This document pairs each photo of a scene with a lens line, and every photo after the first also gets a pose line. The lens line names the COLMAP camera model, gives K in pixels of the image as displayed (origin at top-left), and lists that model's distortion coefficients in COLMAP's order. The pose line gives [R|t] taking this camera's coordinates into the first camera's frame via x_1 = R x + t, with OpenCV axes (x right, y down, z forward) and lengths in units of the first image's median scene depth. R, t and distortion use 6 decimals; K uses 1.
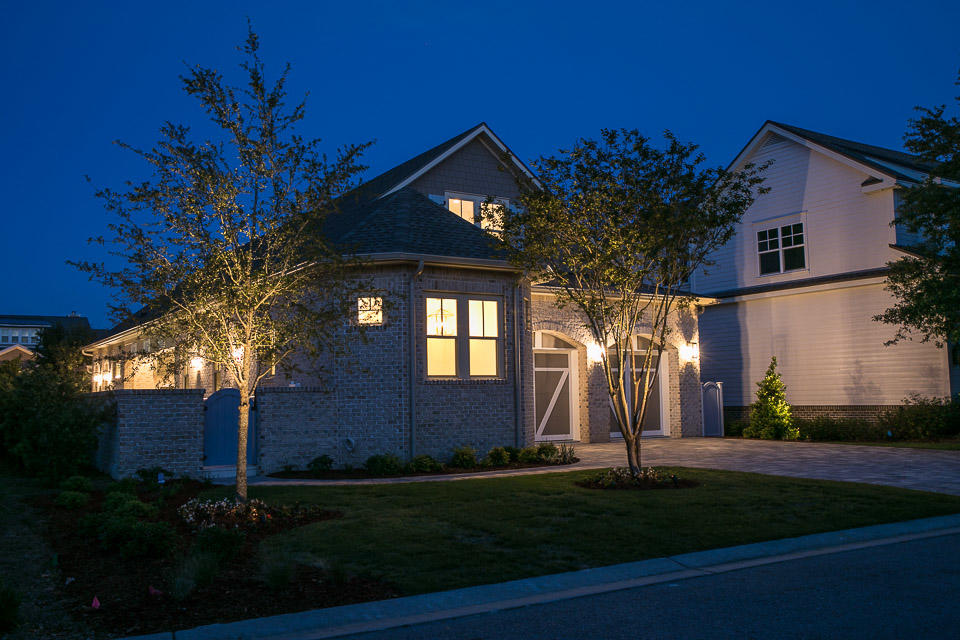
lens RADIAL K [[858.8, 0, 479.6], [0, 858.8, 310.7], [0, 0, 1]] dist [-0.033591, 0.010265]
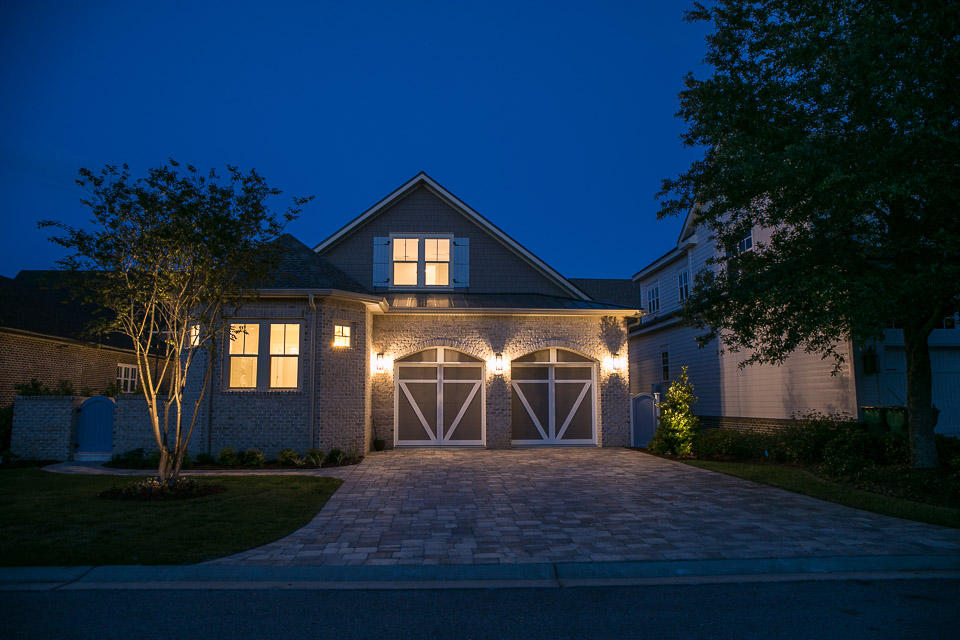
lens RADIAL K [[645.1, 0, 480.0], [0, 645.1, 320.0], [0, 0, 1]] dist [-0.100510, 0.069037]
pose [[0.882702, -0.046653, -0.467611, 0.616320], [0.036992, 0.998870, -0.029827, 0.017894], [0.468474, 0.009030, 0.883431, 0.332539]]
